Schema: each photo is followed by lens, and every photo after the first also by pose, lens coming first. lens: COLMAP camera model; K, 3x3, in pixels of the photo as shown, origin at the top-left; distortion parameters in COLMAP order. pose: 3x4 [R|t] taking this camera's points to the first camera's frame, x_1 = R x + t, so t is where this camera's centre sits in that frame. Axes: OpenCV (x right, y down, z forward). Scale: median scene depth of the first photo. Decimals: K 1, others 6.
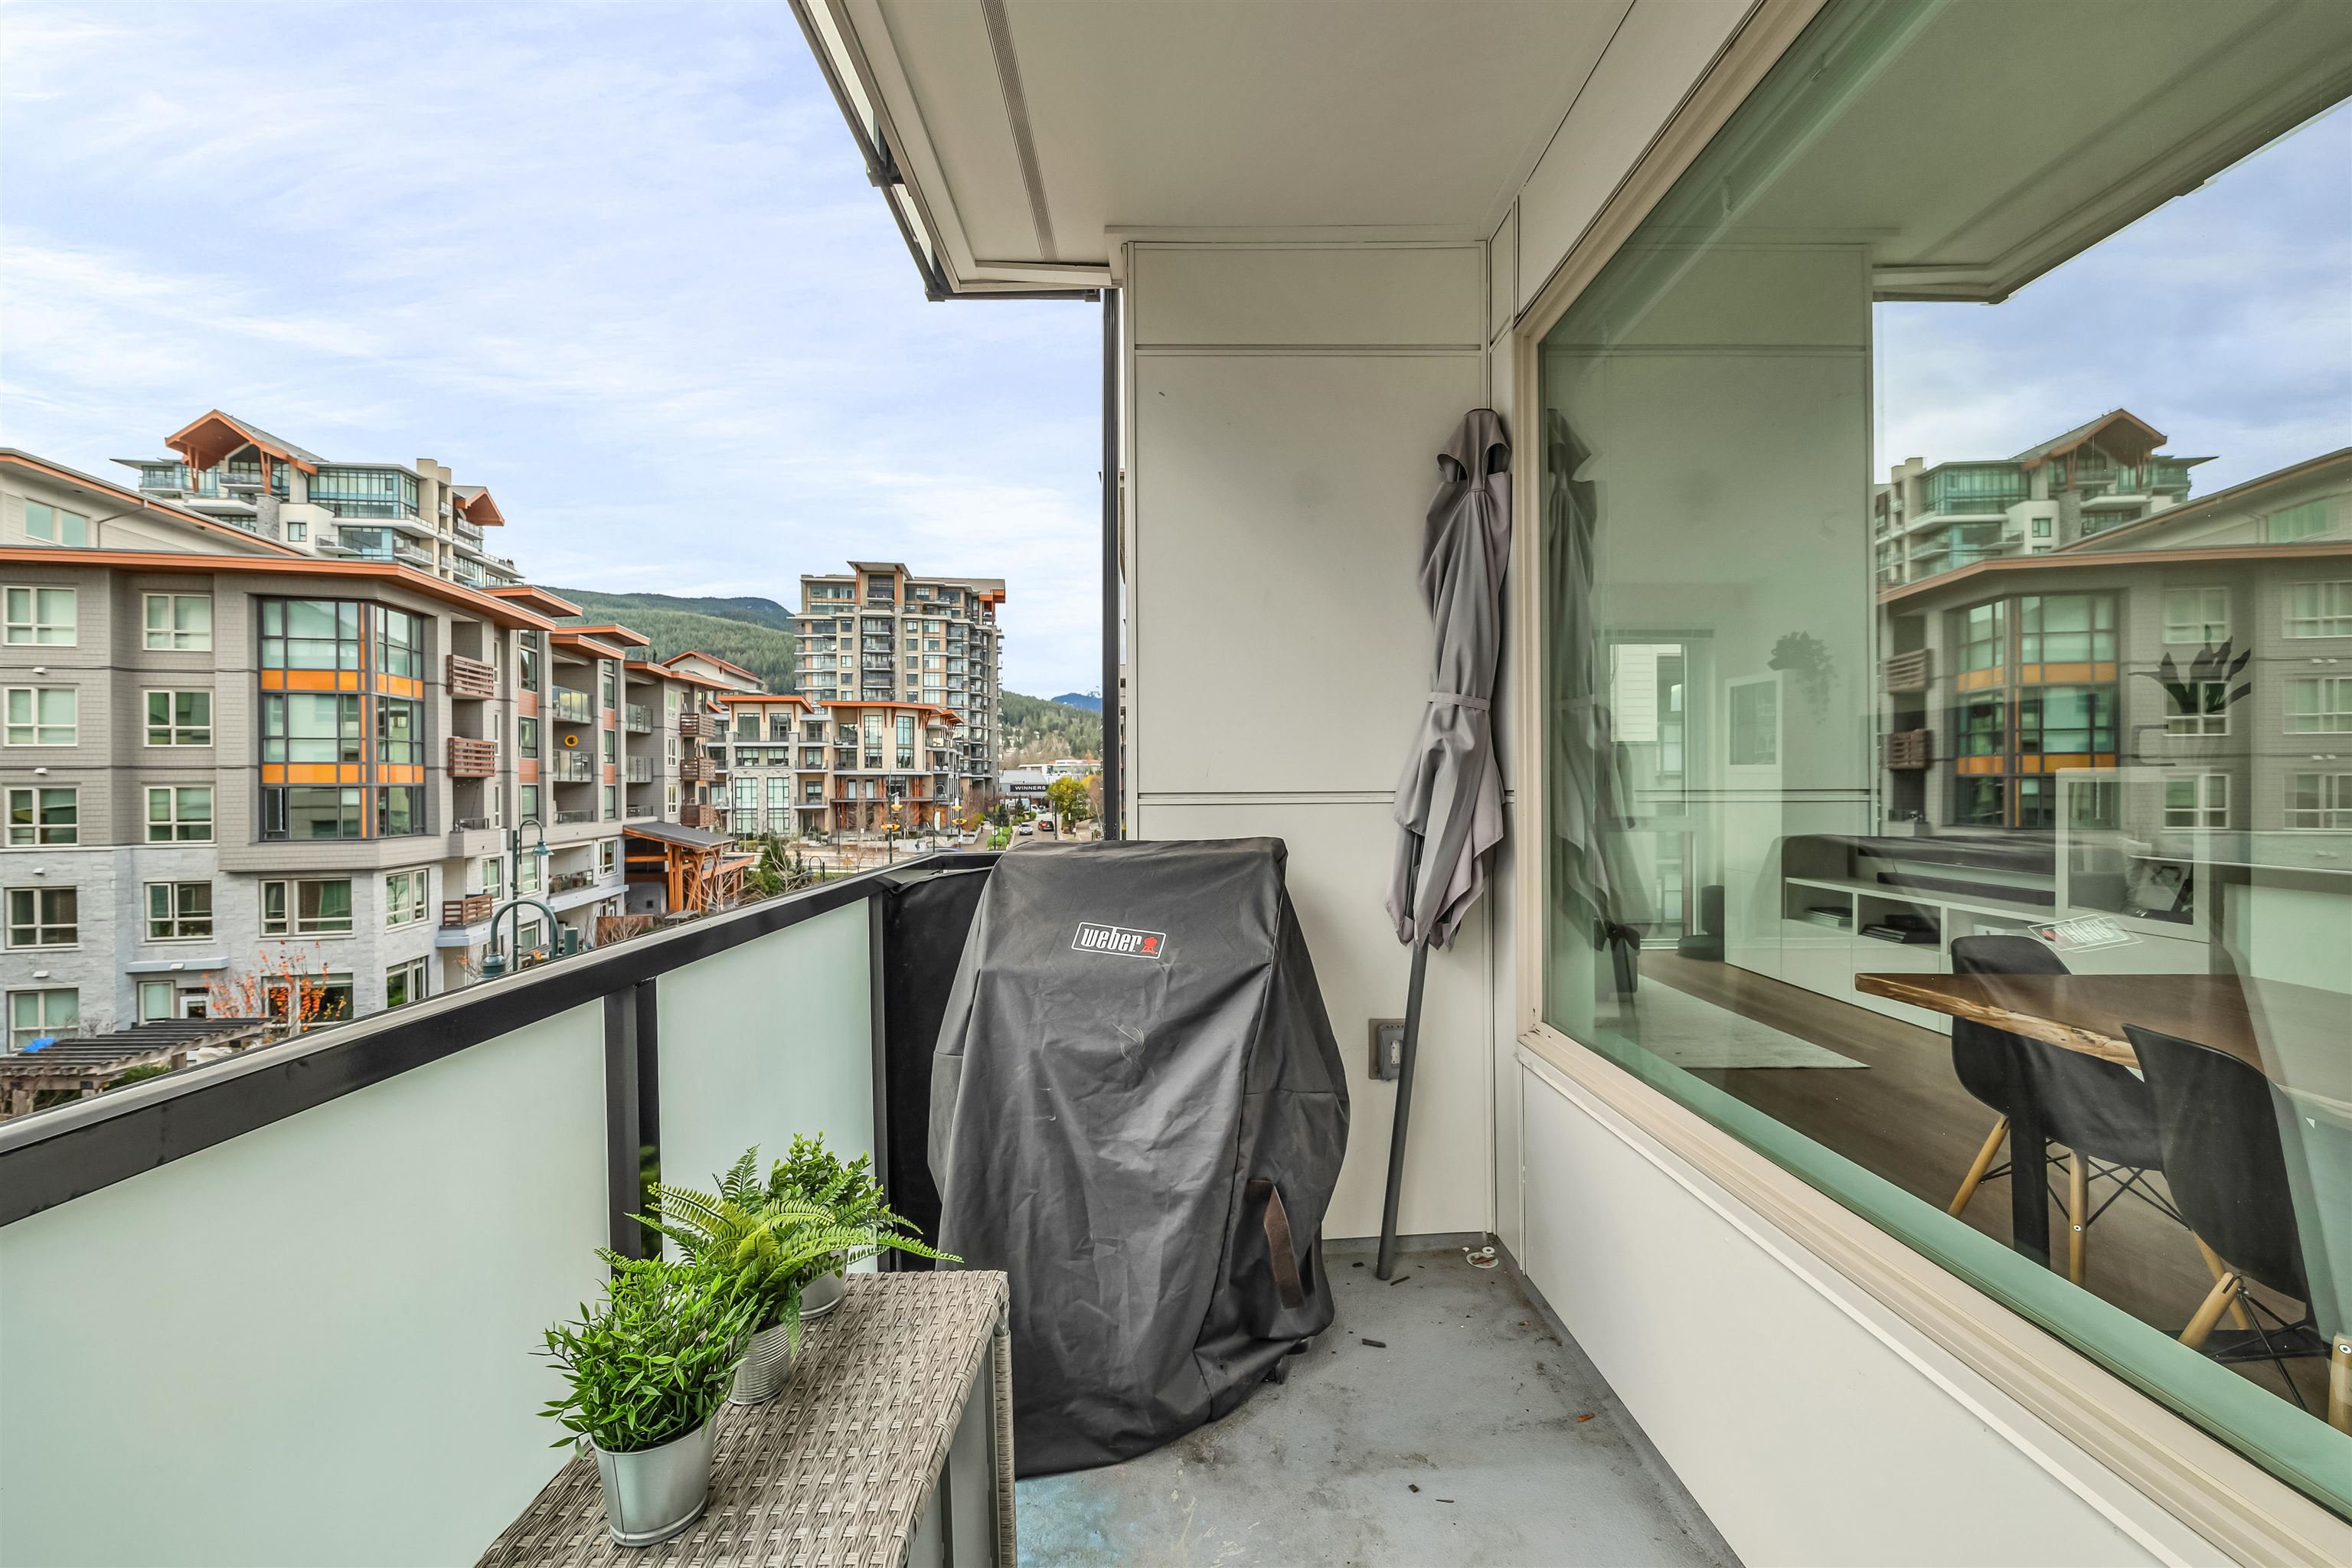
lens RADIAL K [[944.1, 0, 1191.0], [0, 944.1, 787.7], [0, 0, 1]] dist [-0.007007, 0.000436]
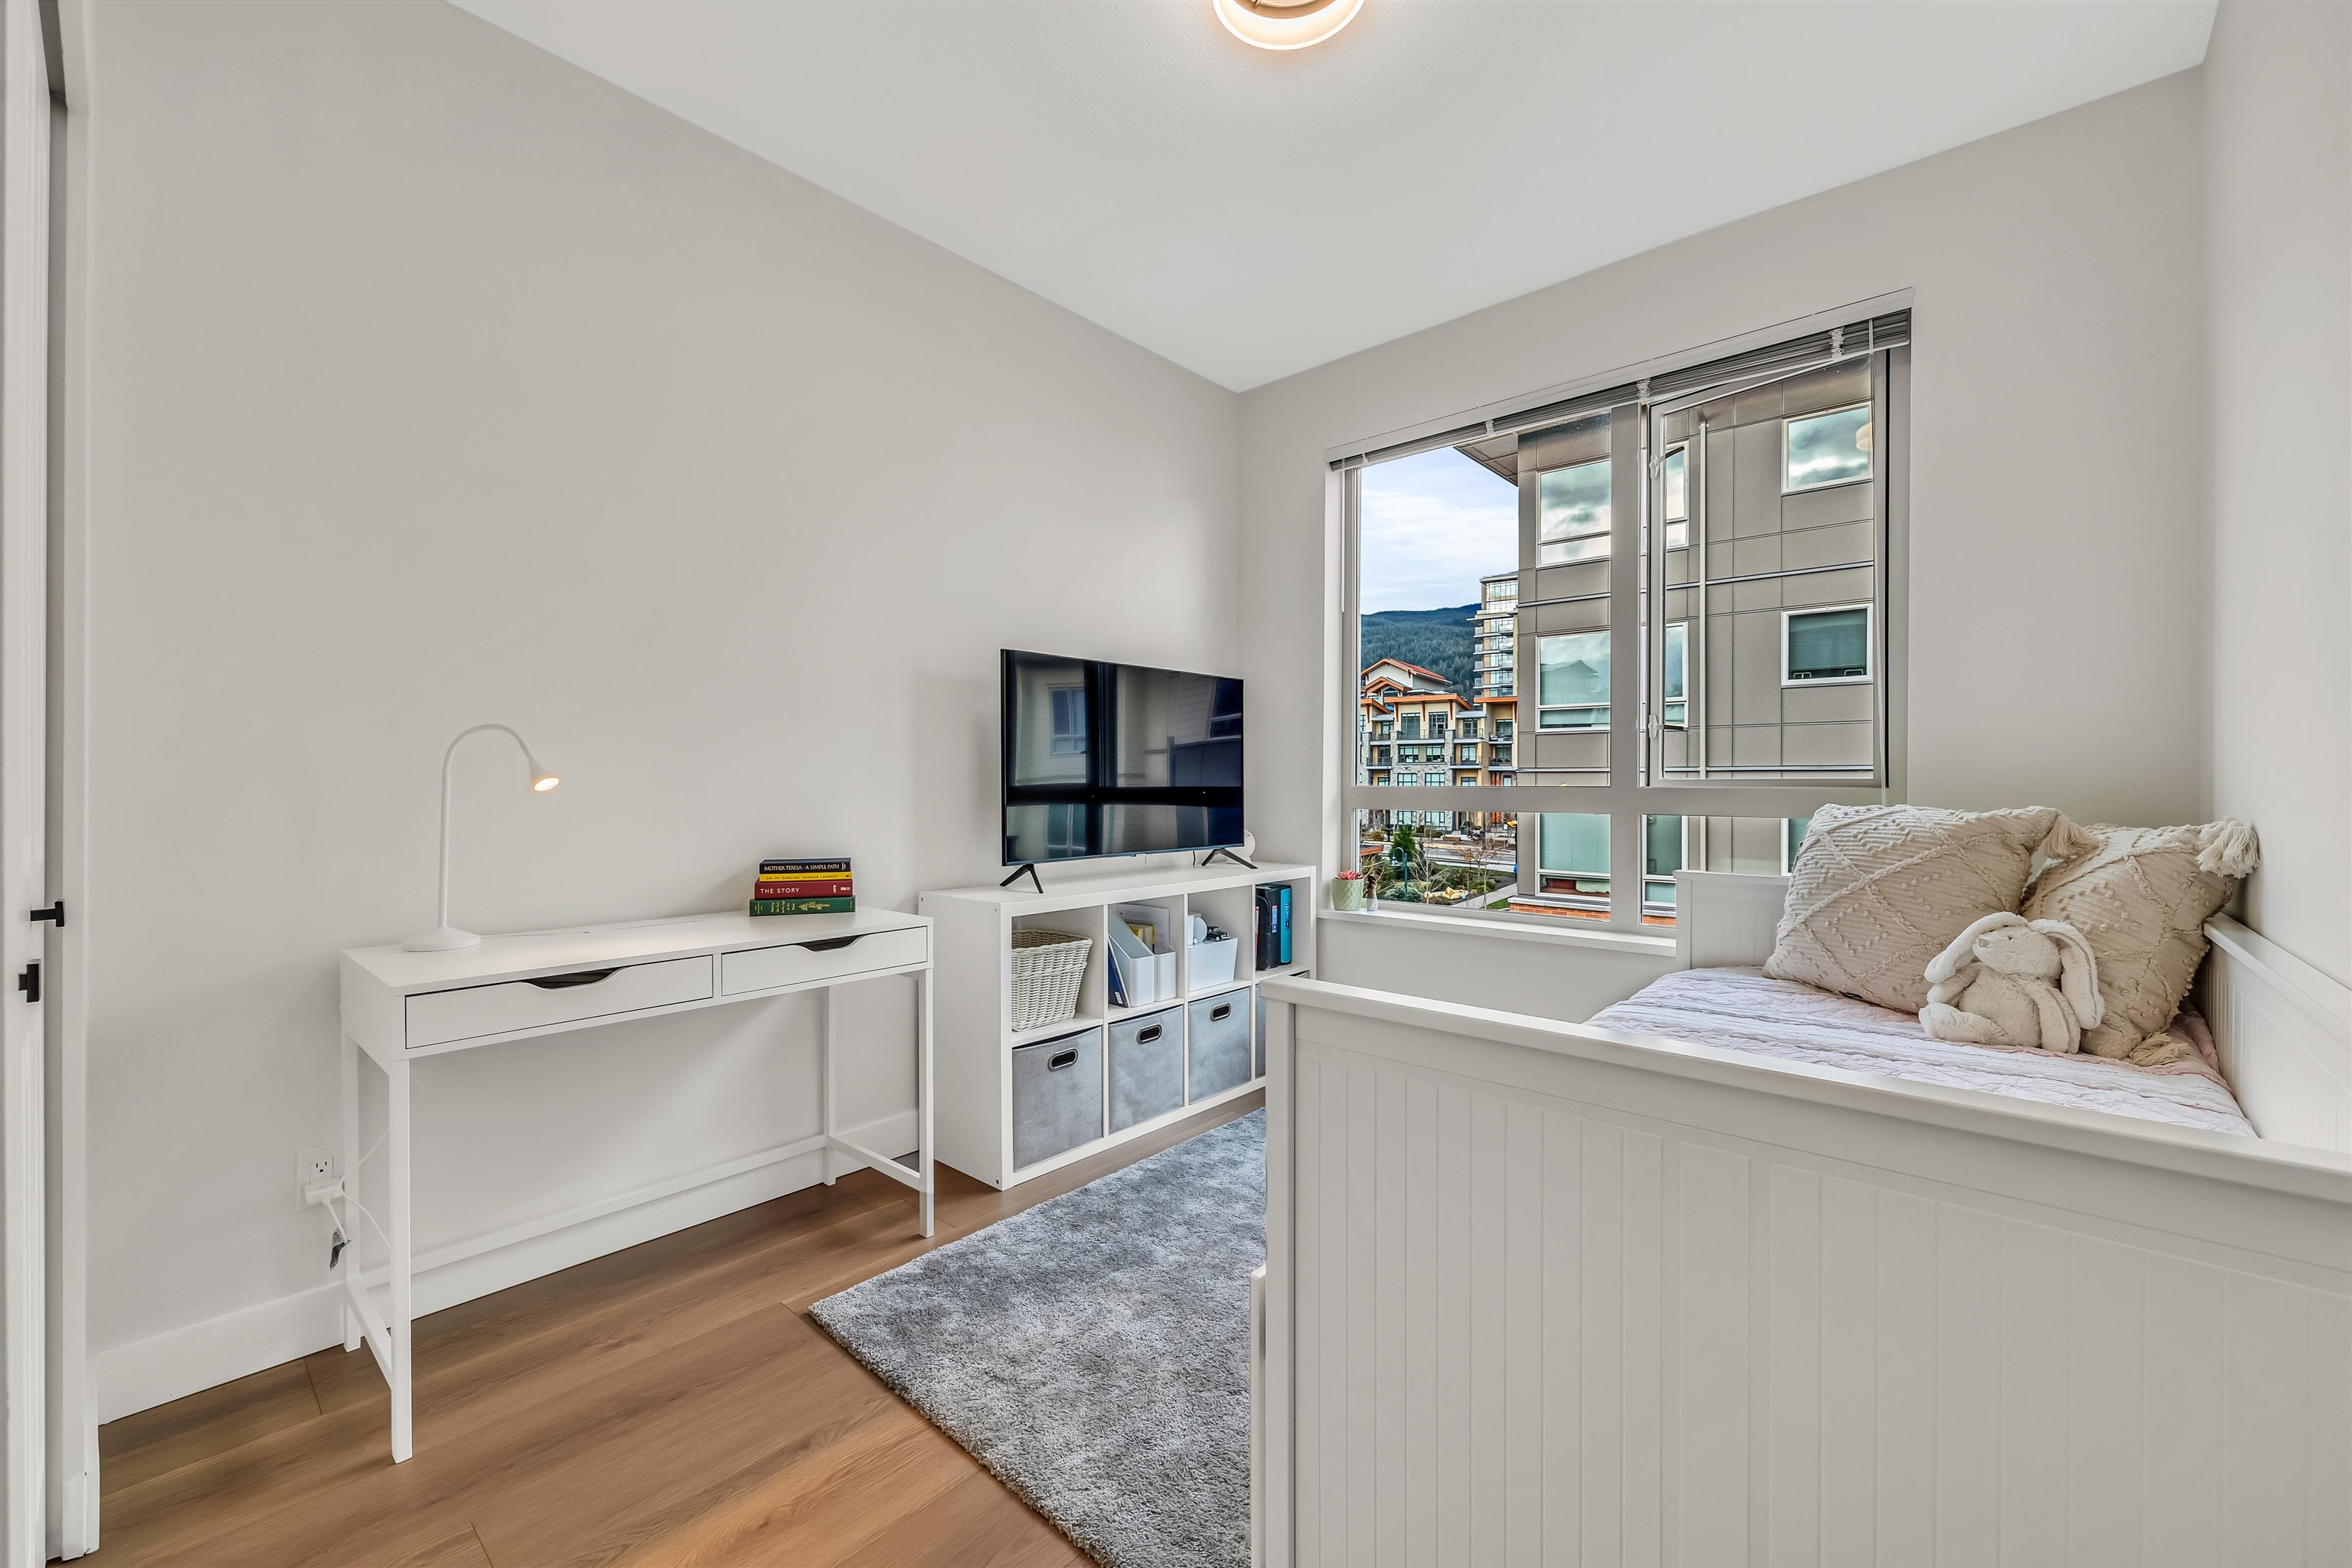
lens RADIAL K [[950.5, 0, 1200.2], [0, 950.5, 780.5], [0, 0, 1]] dist [-0.002130, 0.000030]
pose [[0.747247, 0.005383, -0.664524, 0.197877], [-0.008379, 0.999964, -0.001322, 0.002720], [0.664493, 0.006556, 0.747266, 0.118506]]
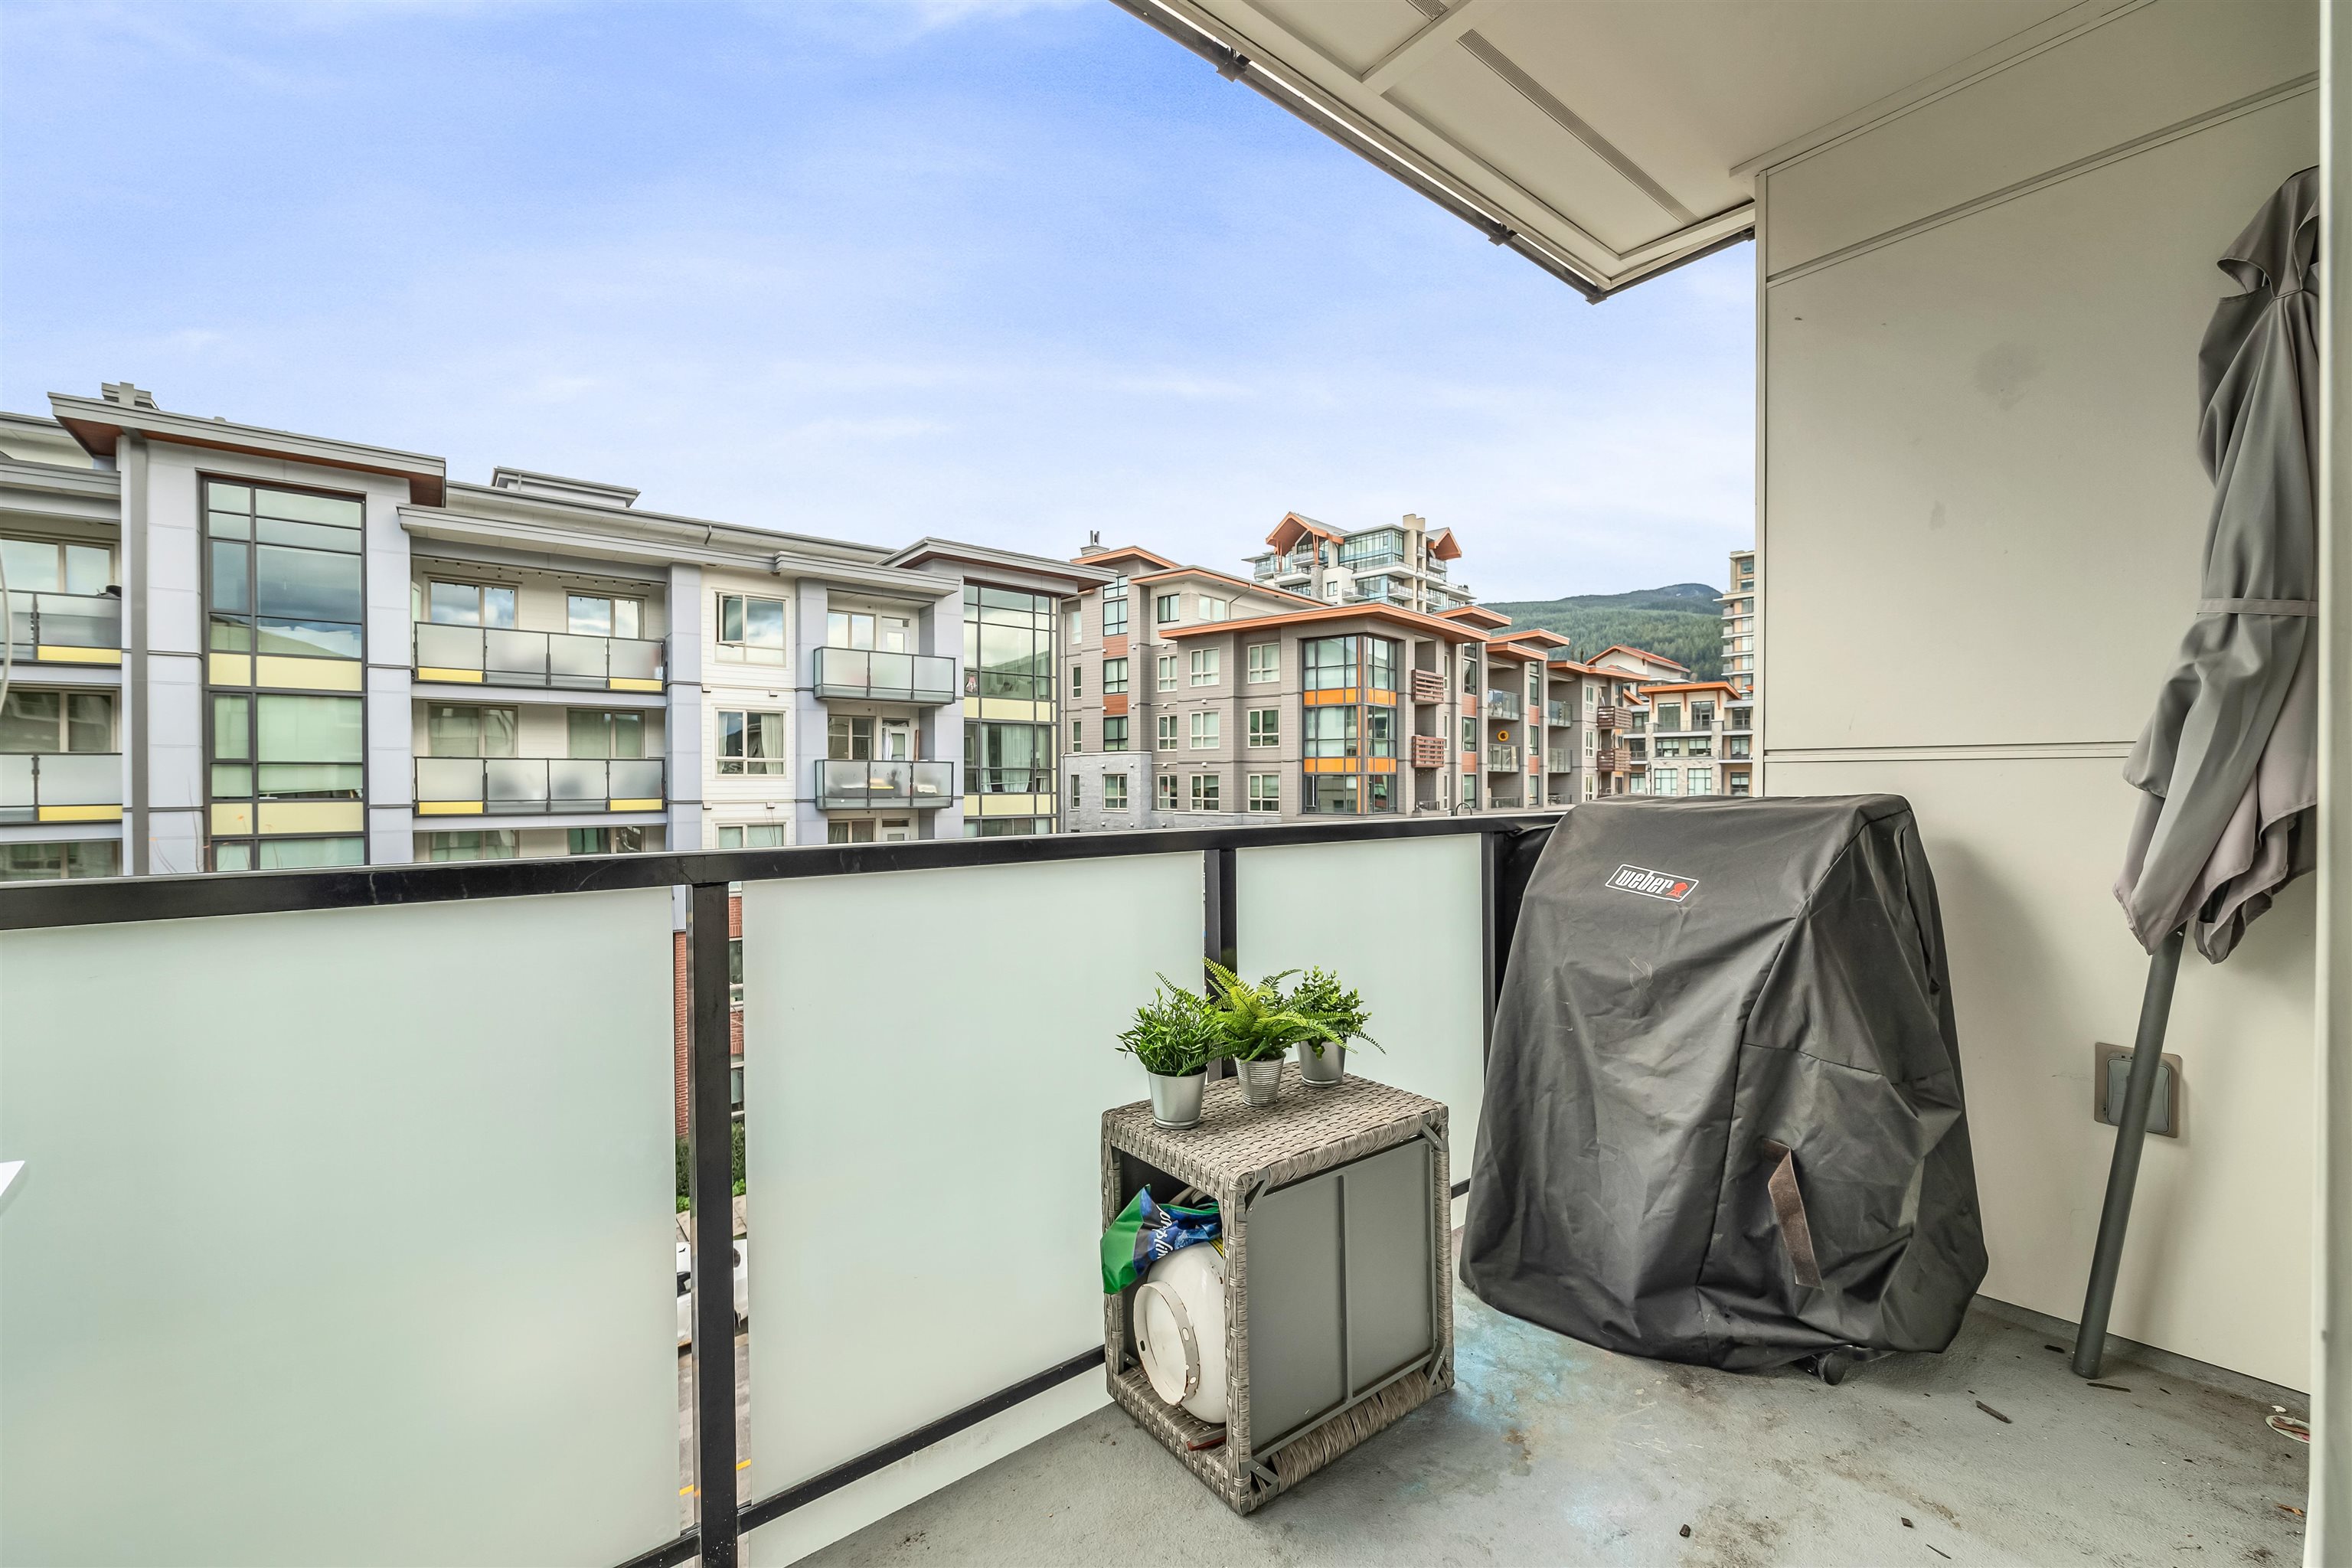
lens RADIAL K [[944.1, 0, 1183.0], [0, 944.1, 788.6], [0, 0, 1]] dist [-0.007007, 0.000436]
pose [[0.604673, 0.013267, -0.796363, 0.027102], [-0.005554, 0.999907, 0.012441, 0.002819], [0.796454, -0.003100, 0.604691, -0.003334]]
